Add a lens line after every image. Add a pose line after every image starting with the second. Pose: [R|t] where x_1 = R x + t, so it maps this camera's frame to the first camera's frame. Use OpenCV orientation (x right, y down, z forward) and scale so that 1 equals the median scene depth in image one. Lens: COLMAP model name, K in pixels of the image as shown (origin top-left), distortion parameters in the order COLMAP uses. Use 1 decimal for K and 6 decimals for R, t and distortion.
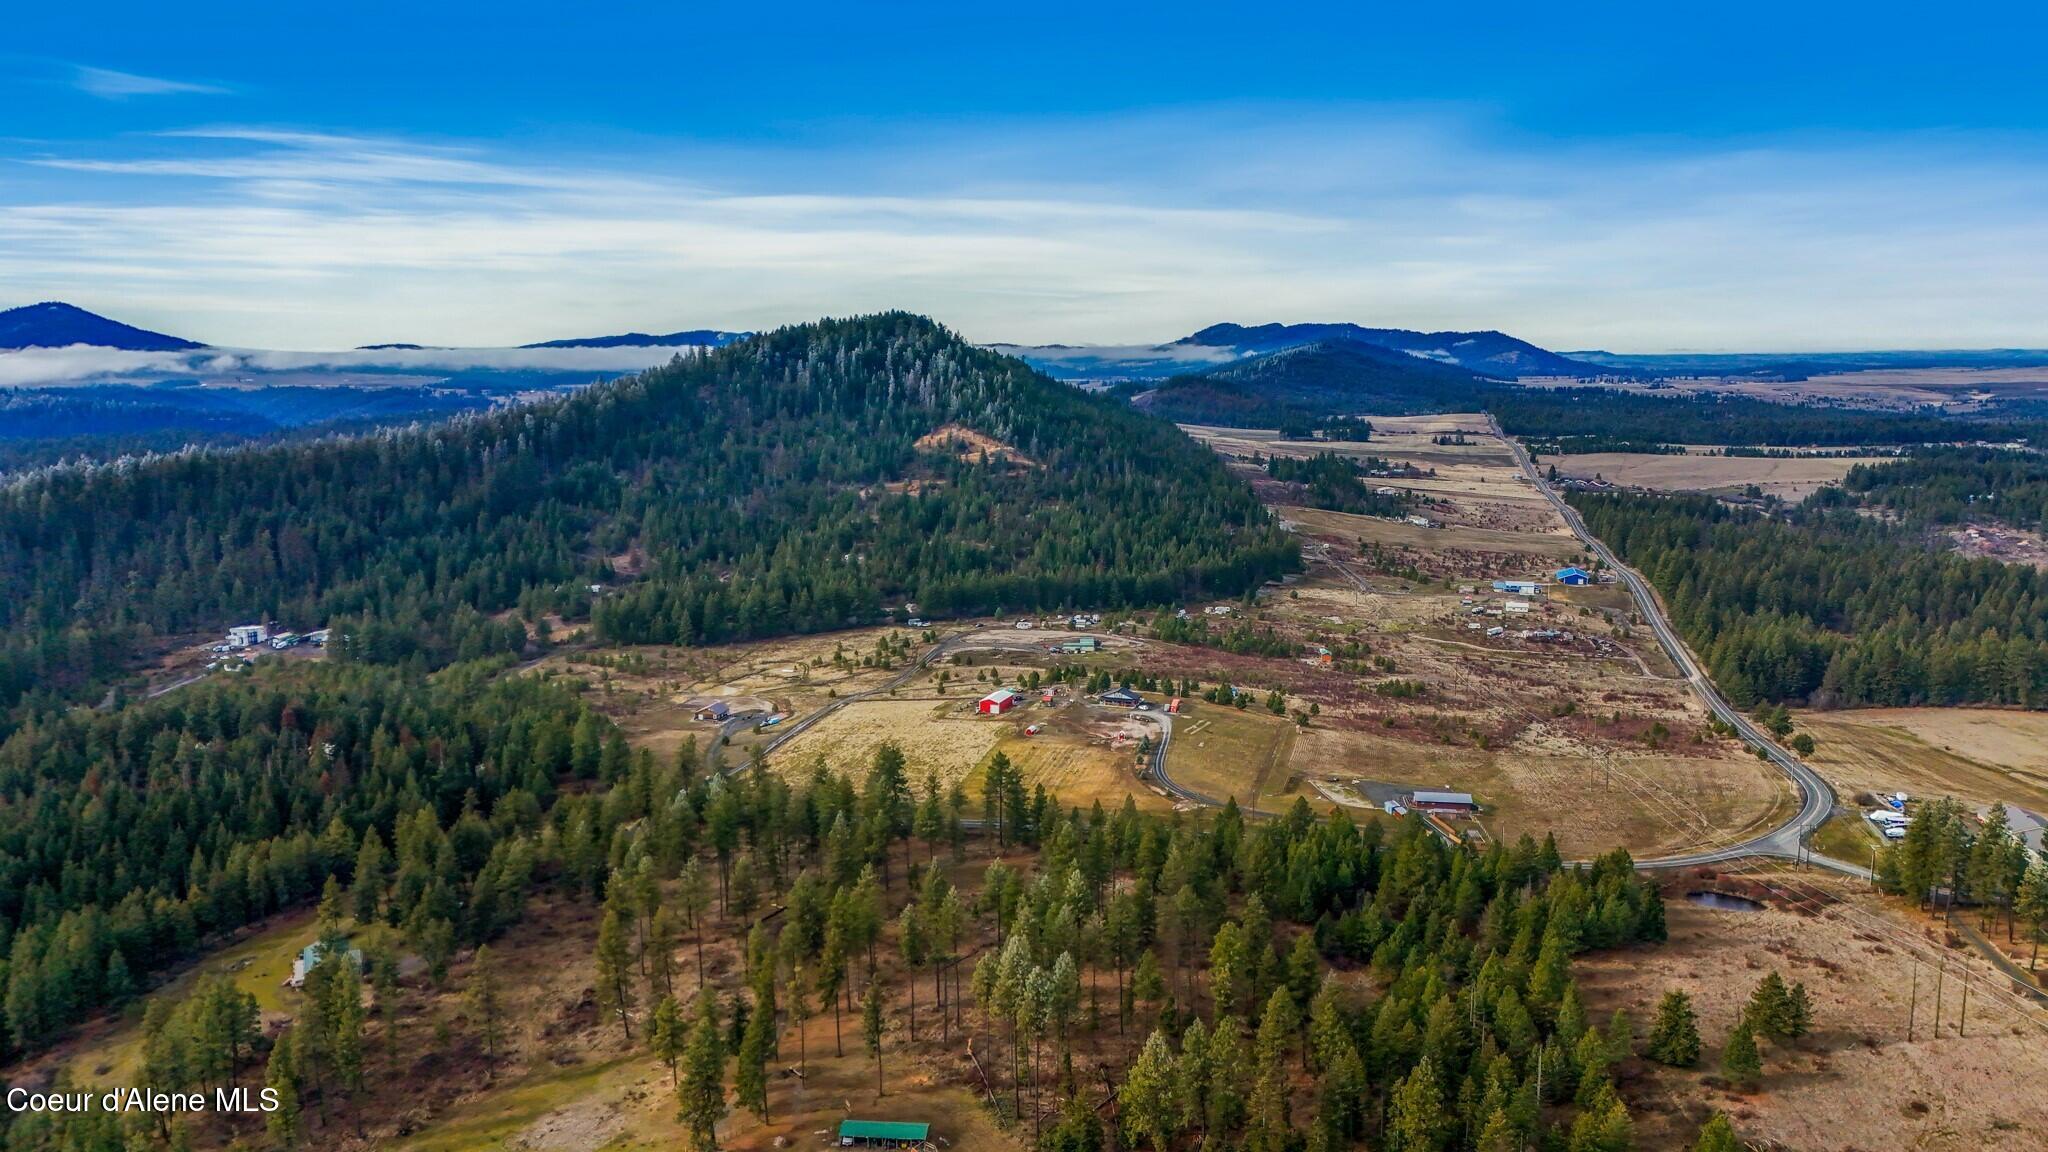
lens RADIAL K [[1502.0, 0, 1024.0], [0, 1502.0, 576.0], [0, 0, 1]] dist [0.070260, -0.055738]
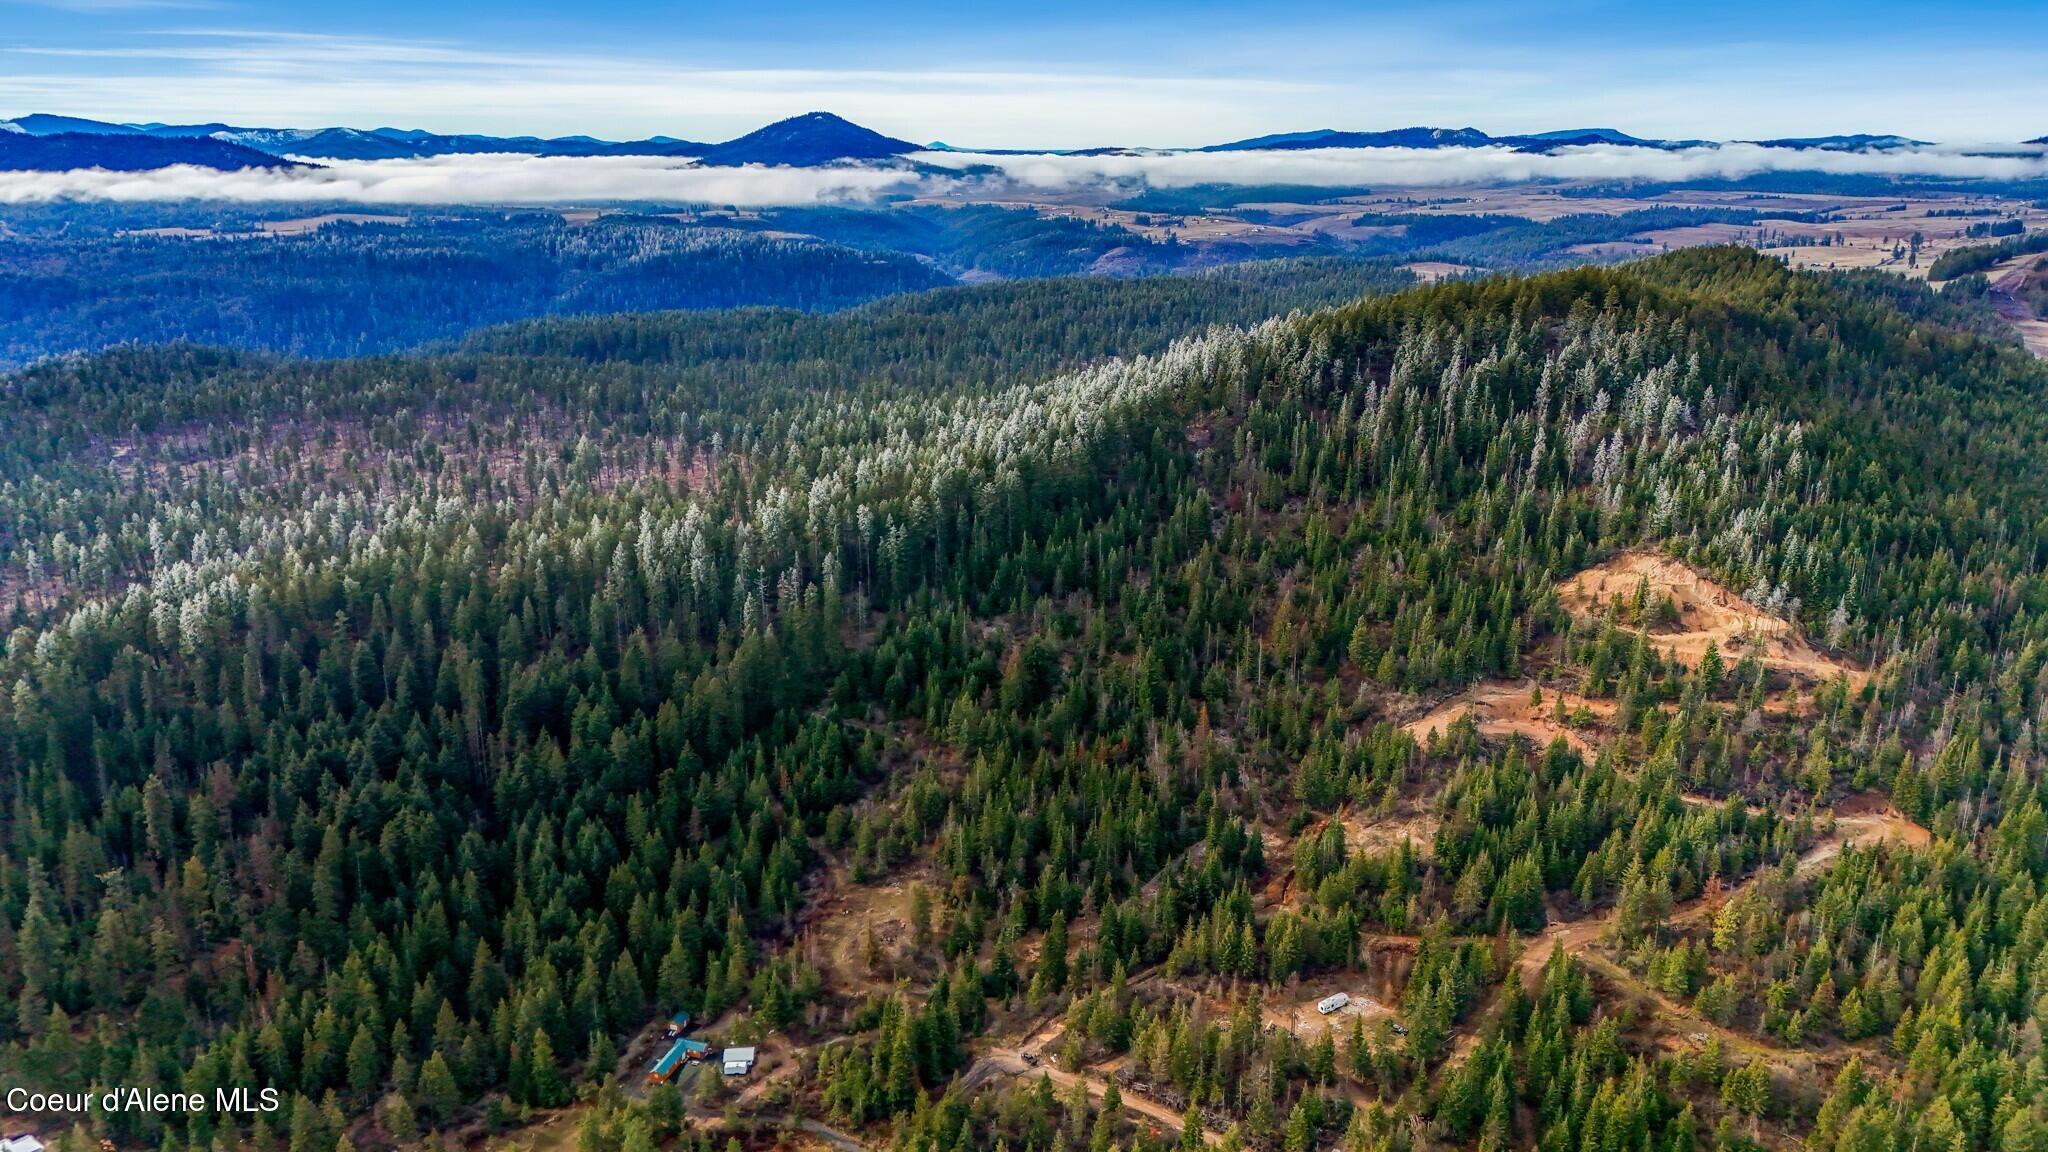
lens RADIAL K [[1502.0, 0, 1024.0], [0, 1502.0, 576.0], [0, 0, 1]] dist [0.070260, -0.055738]
pose [[0.895917, 0.120573, -0.427545, -0.018437], [-0.061559, 0.986872, 0.149315, -0.153906], [0.439935, -0.107455, 0.891577, 0.458410]]
